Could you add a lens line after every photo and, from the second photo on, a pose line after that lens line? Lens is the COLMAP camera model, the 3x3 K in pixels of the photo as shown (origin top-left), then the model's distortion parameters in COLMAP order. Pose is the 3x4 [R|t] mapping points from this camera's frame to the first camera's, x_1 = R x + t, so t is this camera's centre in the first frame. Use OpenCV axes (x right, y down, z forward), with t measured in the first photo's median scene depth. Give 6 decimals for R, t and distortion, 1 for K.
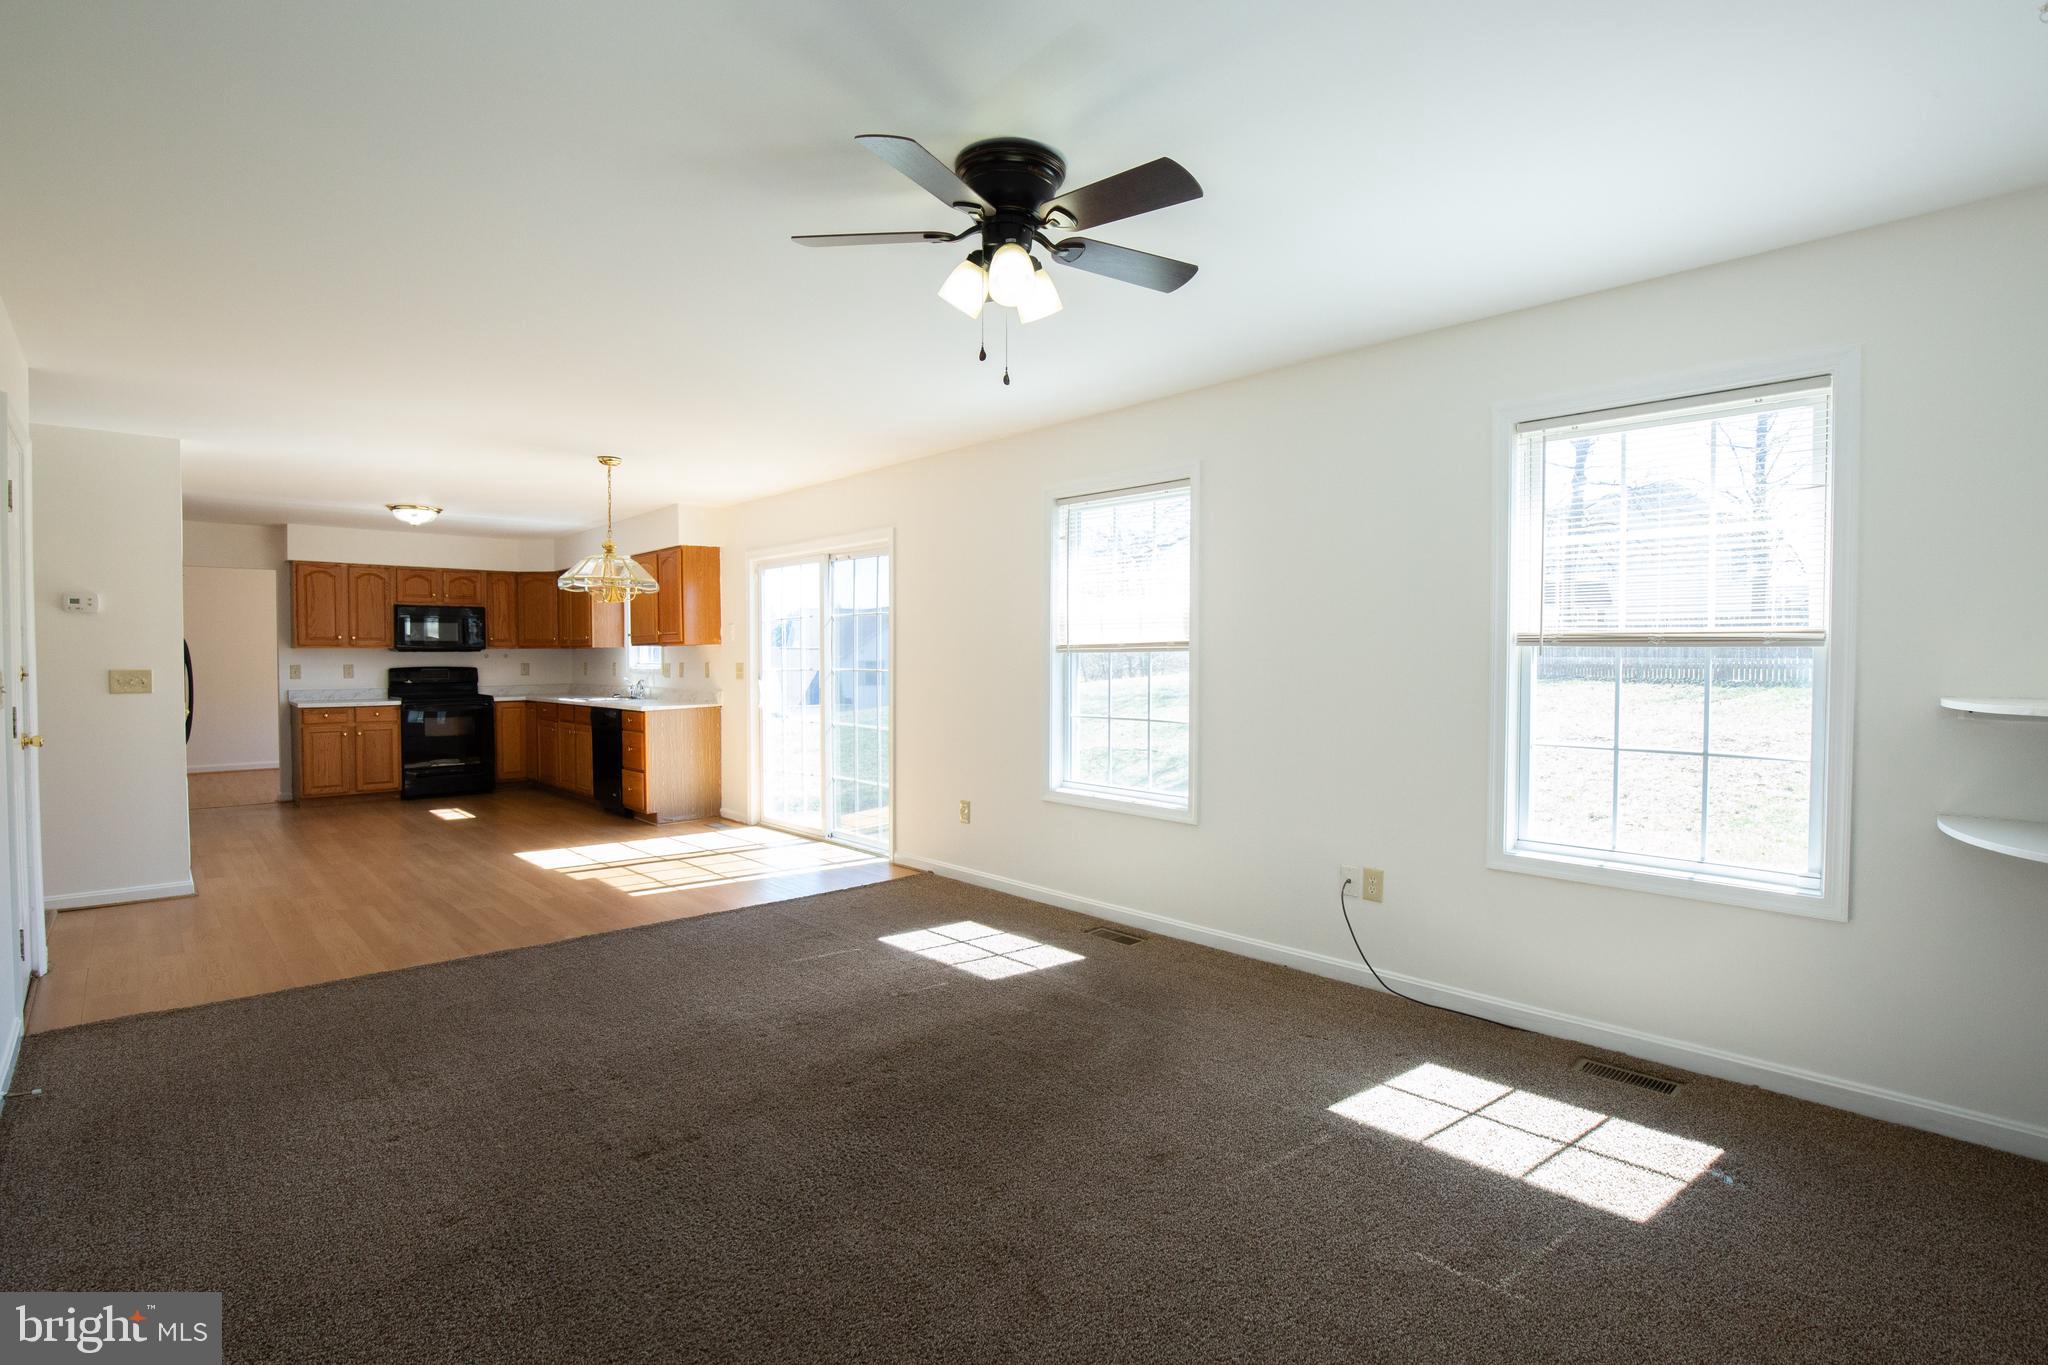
lens RADIAL K [[967.1, 0, 1022.6], [0, 967.1, 680.9], [0, 0, 1]] dist [-0.033219, 0.005803]
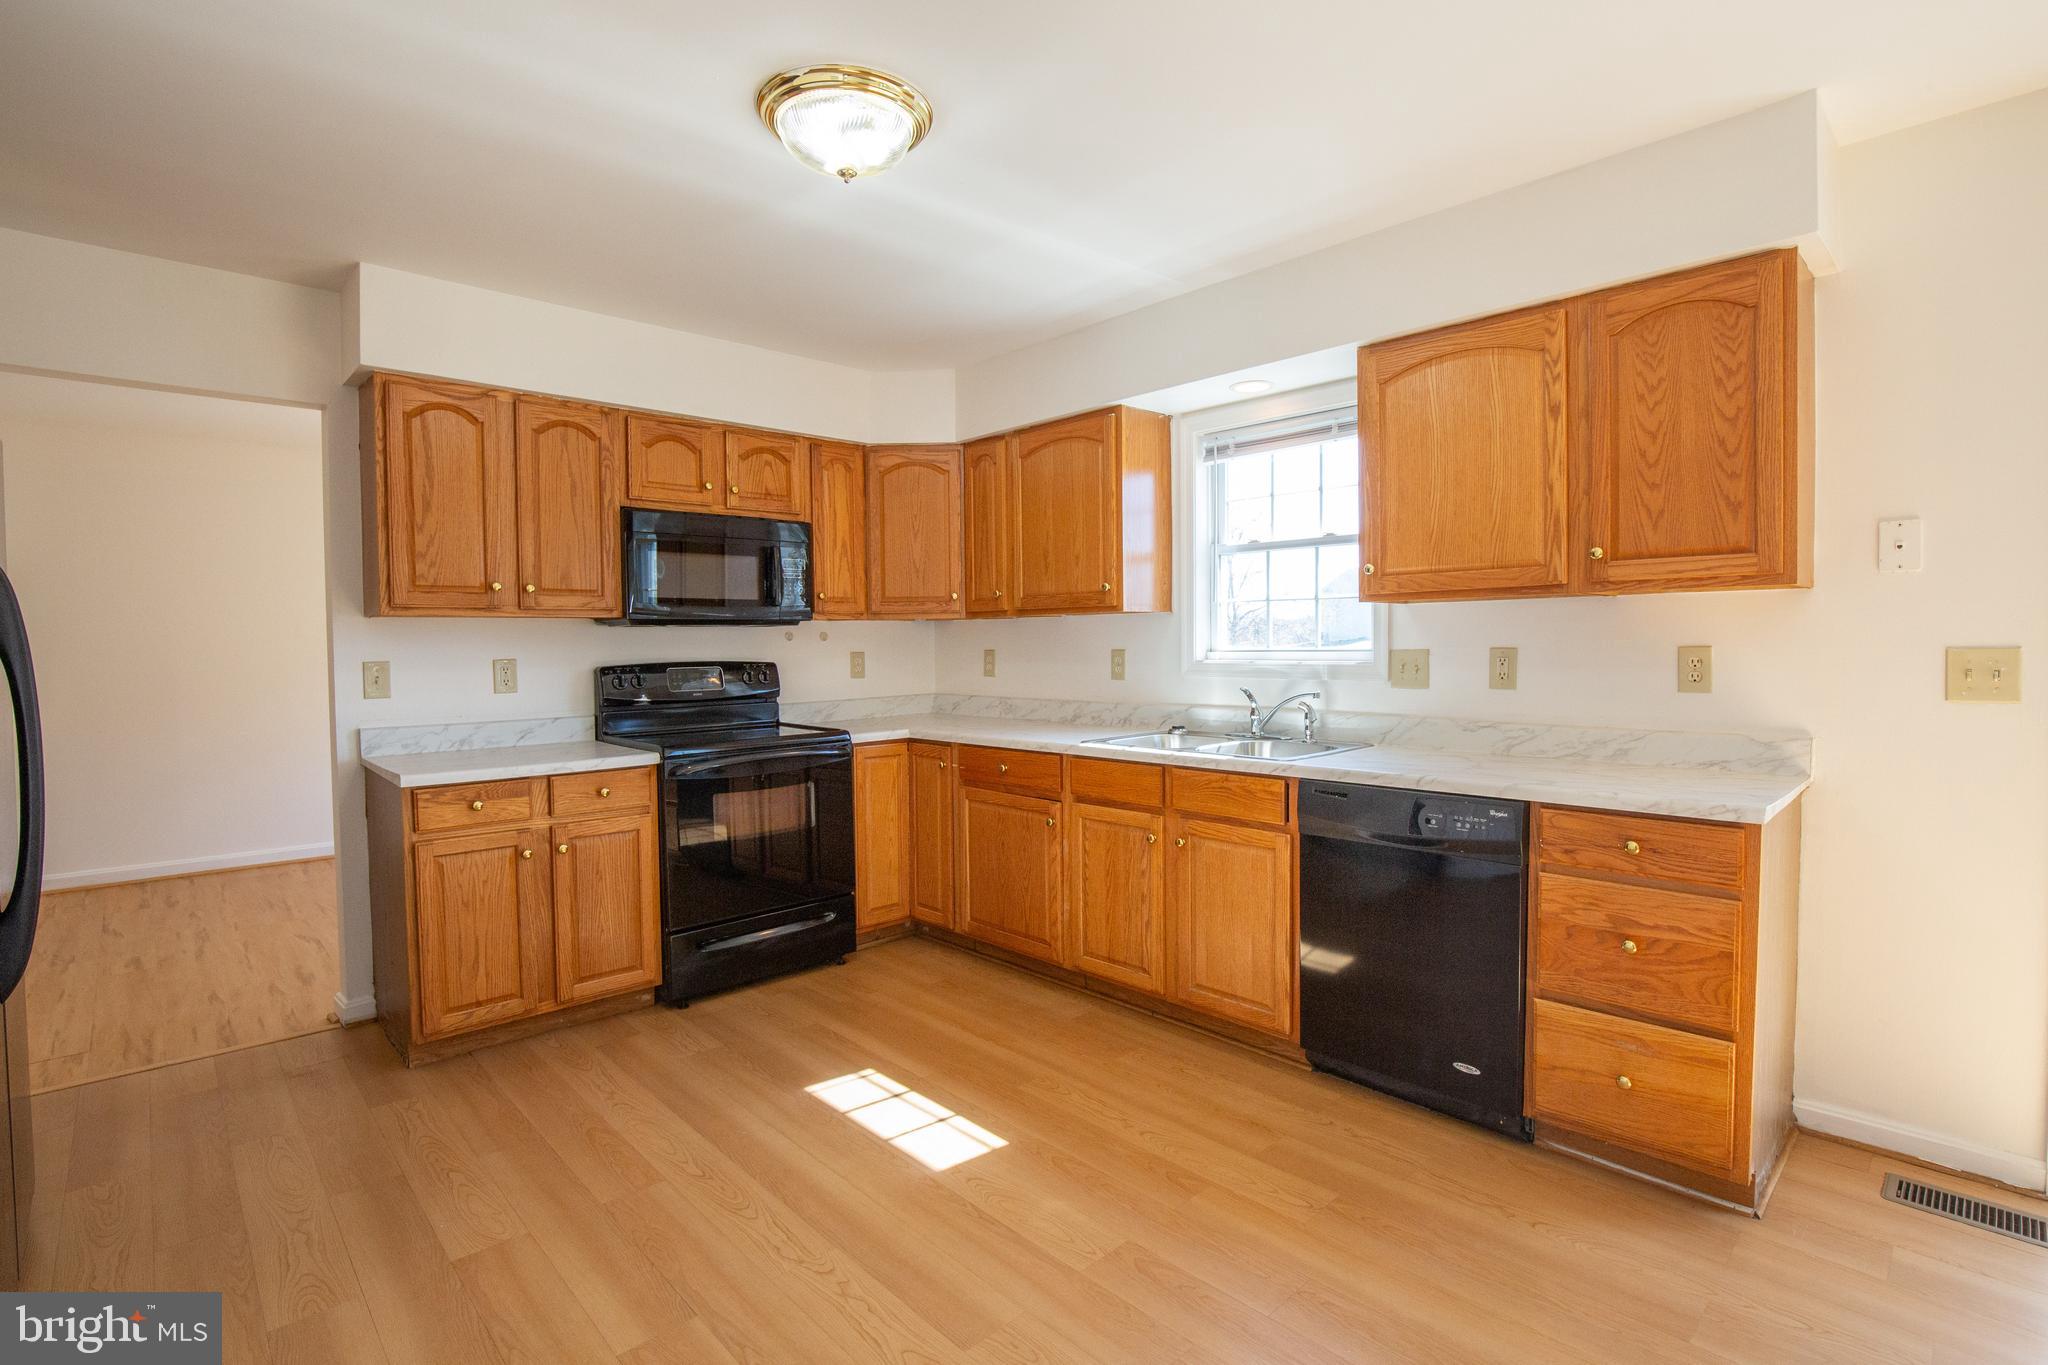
lens RADIAL K [[967.1, 0, 1028.9], [0, 967.1, 676.1], [0, 0, 1]] dist [-0.033219, 0.005803]
pose [[0.999915, -0.007770, 0.010436, -0.508847], [0.007647, 0.999902, 0.011750, -0.013350], [-0.010527, -0.011669, 0.999877, 0.617116]]
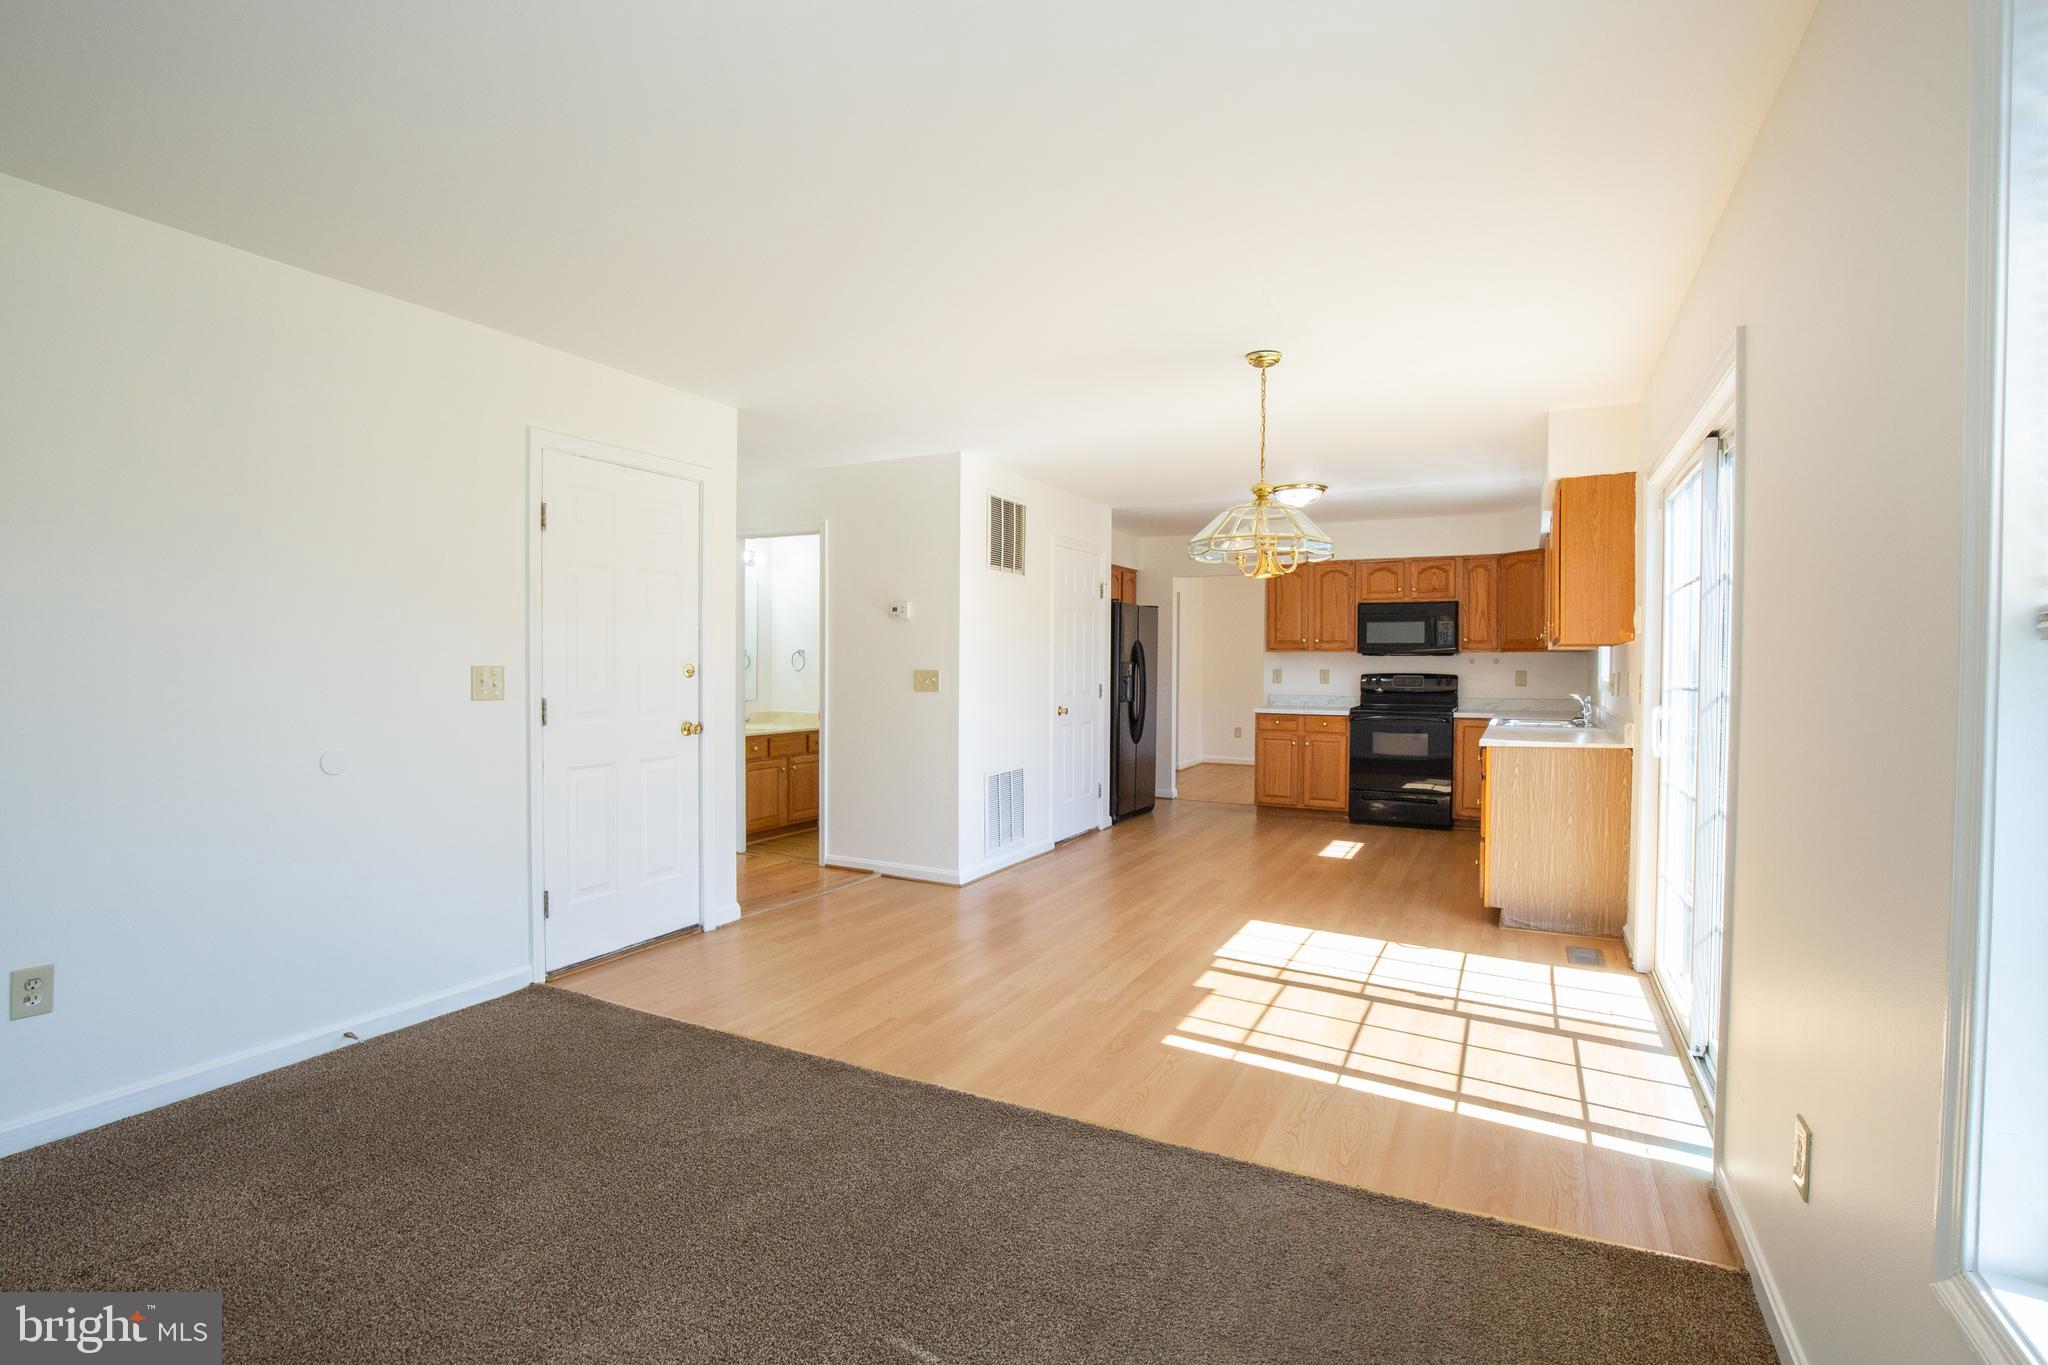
lens RADIAL K [[967.1, 0, 1029.8], [0, 967.1, 682.9], [0, 0, 1]] dist [-0.033219, 0.005803]
pose [[0.339991, 0.024280, -0.940115, 0.088161], [-0.029596, 0.999448, 0.015109, -0.009941], [0.939963, 0.022687, 0.340522, 0.417303]]
